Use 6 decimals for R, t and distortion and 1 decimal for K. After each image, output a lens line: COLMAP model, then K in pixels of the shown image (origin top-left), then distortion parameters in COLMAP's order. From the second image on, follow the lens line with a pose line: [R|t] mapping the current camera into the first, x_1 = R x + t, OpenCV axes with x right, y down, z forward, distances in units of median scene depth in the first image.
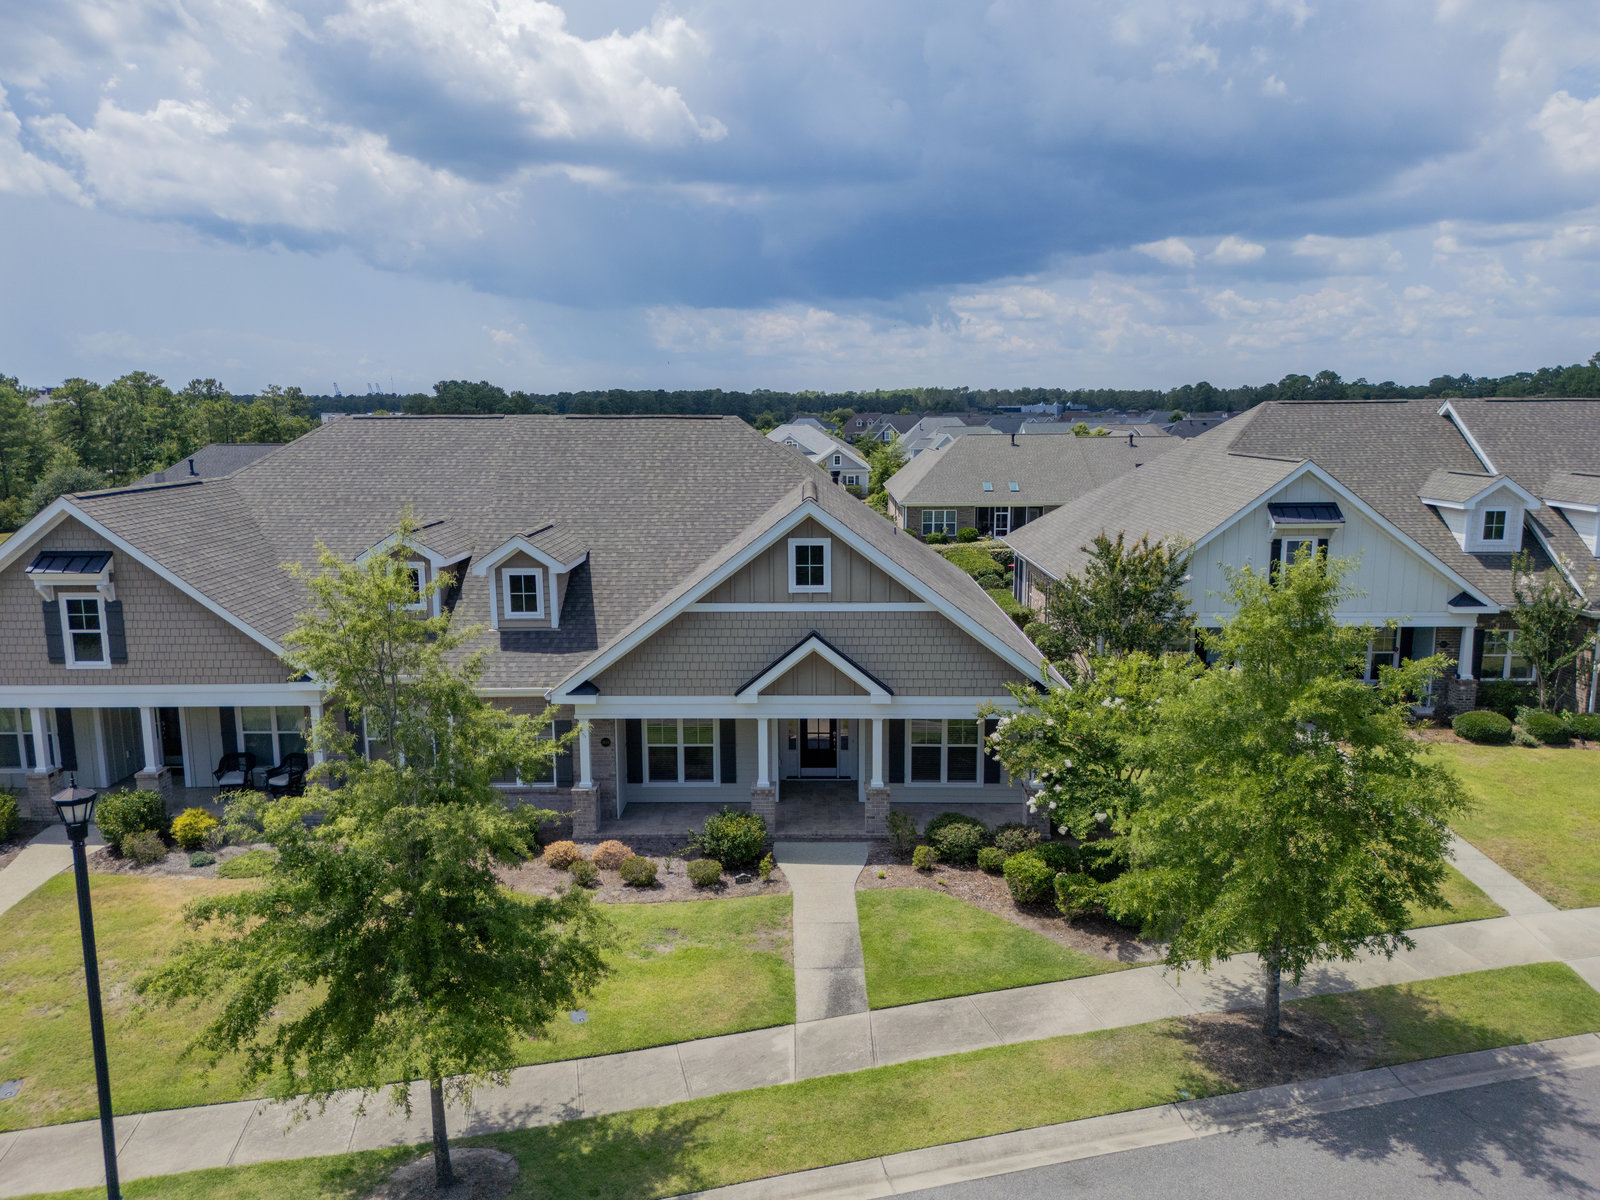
lens RADIAL K [[1147.7, 0, 800.0], [0, 1147.7, 600.0], [0, 0, 1]] dist [0.064680, -0.060409]
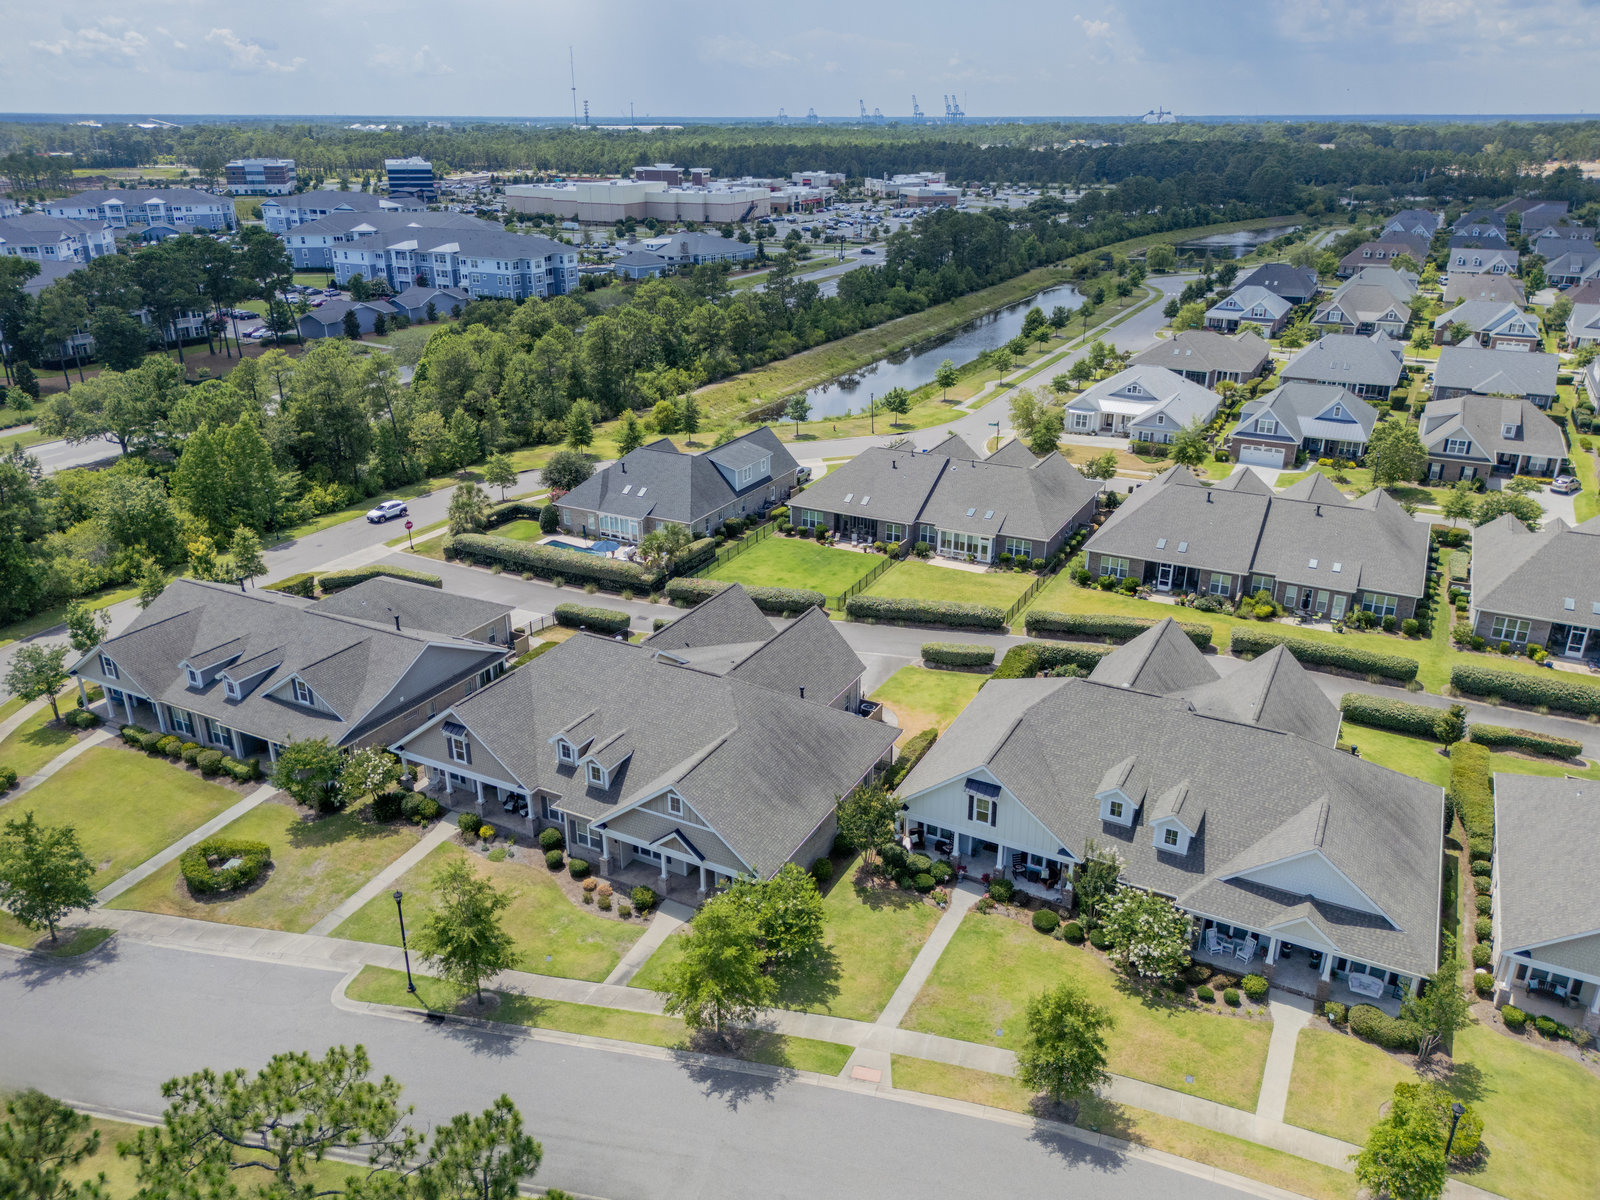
lens RADIAL K [[1179.0, 0, 800.0], [0, 1179.0, 600.0], [0, 0, 1]] dist [0.060516, -0.062980]
pose [[0.890348, 0.174787, -0.420393, 1.222170], [-0.074963, 0.967049, 0.243305, -1.079575], [0.449067, -0.185113, 0.874112, -1.007271]]
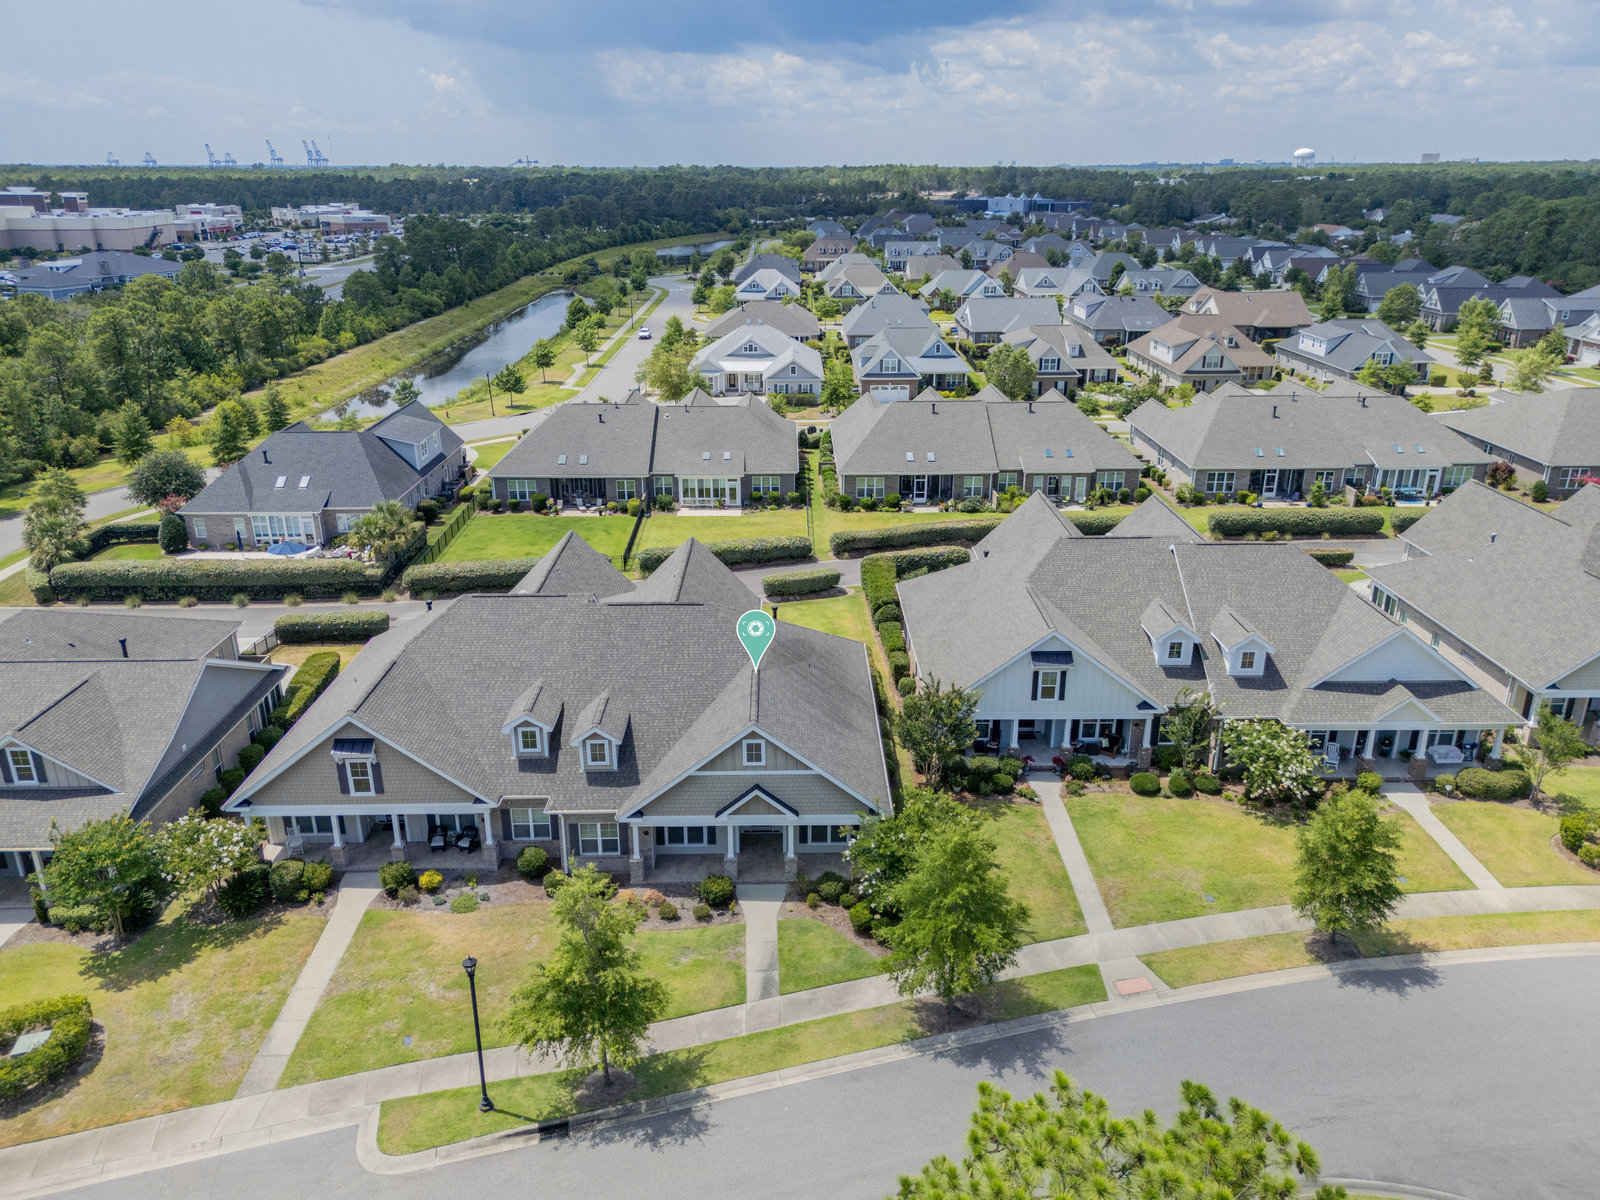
lens RADIAL K [[1147.7, 0, 800.0], [0, 1147.7, 600.0], [0, 0, 1]] dist [0.064680, -0.060409]
pose [[0.999653, -0.008353, 0.024977, 0.038792], [0.003287, 0.980532, 0.196332, -0.638244], [-0.026131, -0.196181, 0.980219, -0.795270]]
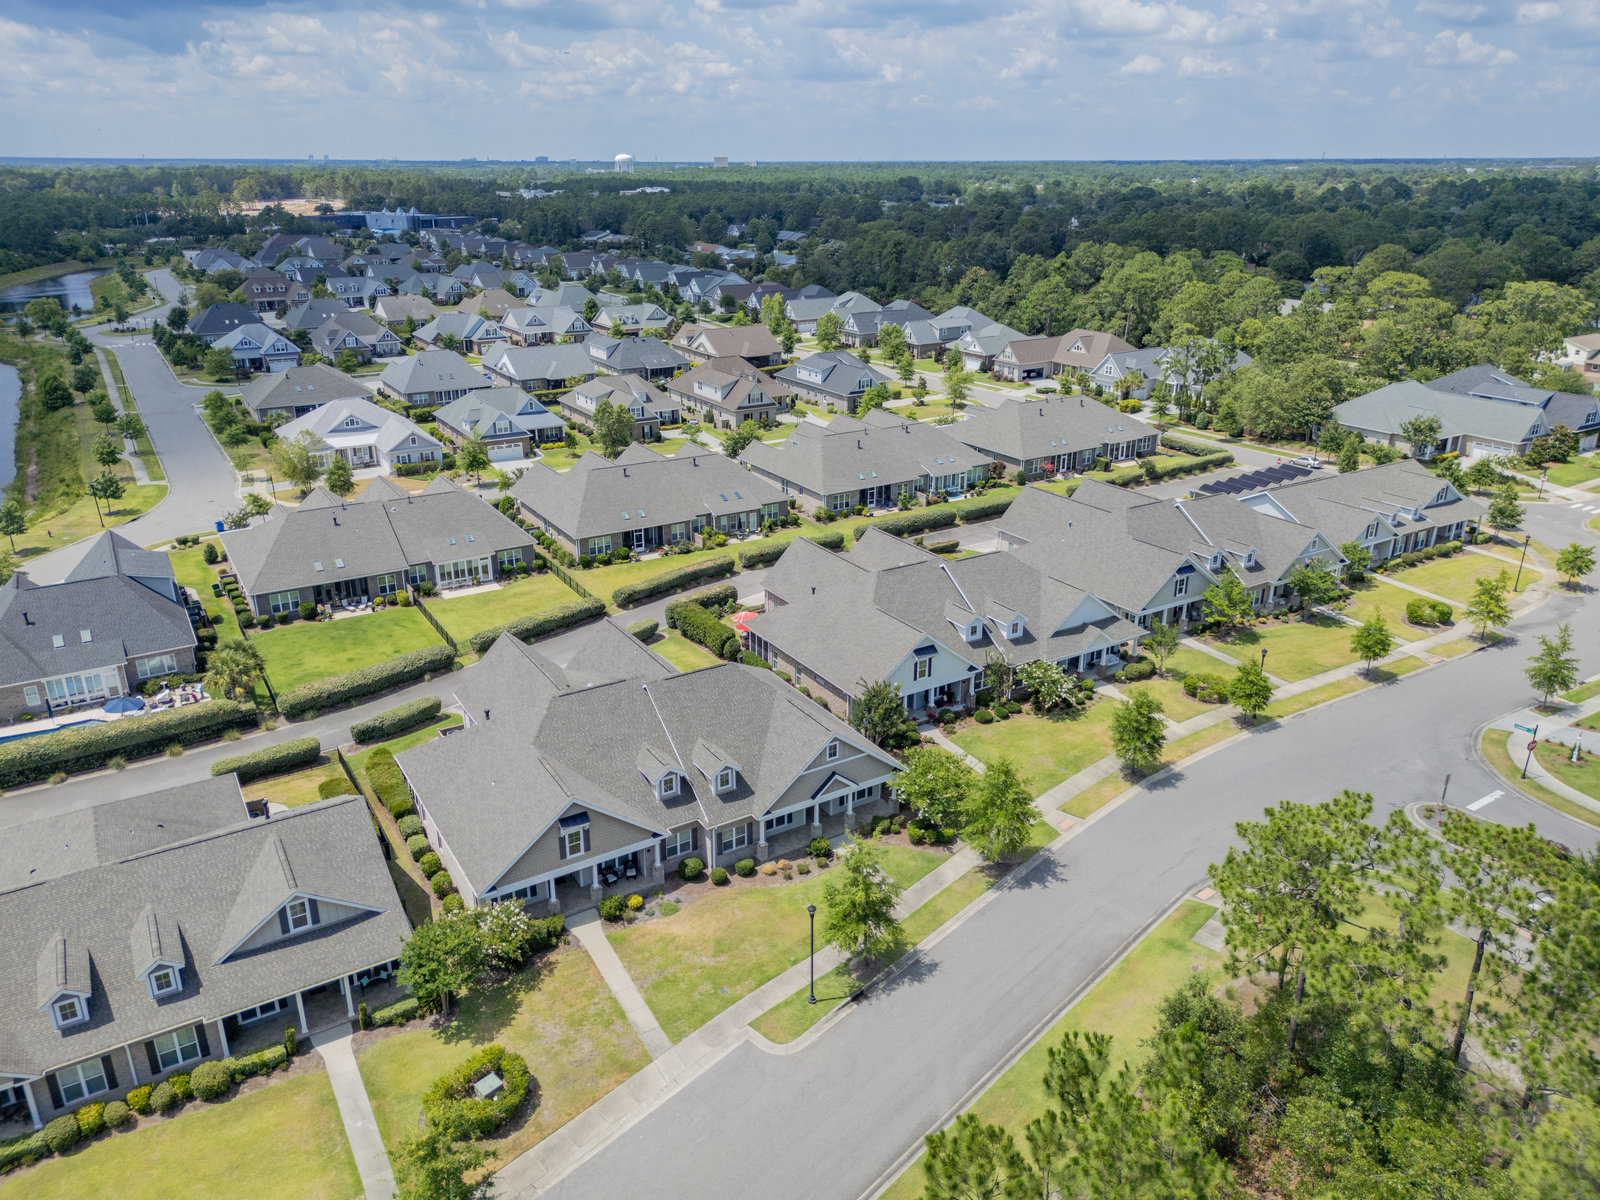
lens RADIAL K [[1144.1, 0, 800.0], [0, 1144.1, 600.0], [0, 0, 1]] dist [0.087114, -0.063224]
pose [[0.842471, -0.190054, 0.504106, -1.419269], [0.084161, 0.970649, 0.225295, -1.040118], [-0.532128, -0.147378, 0.833738, -1.285546]]
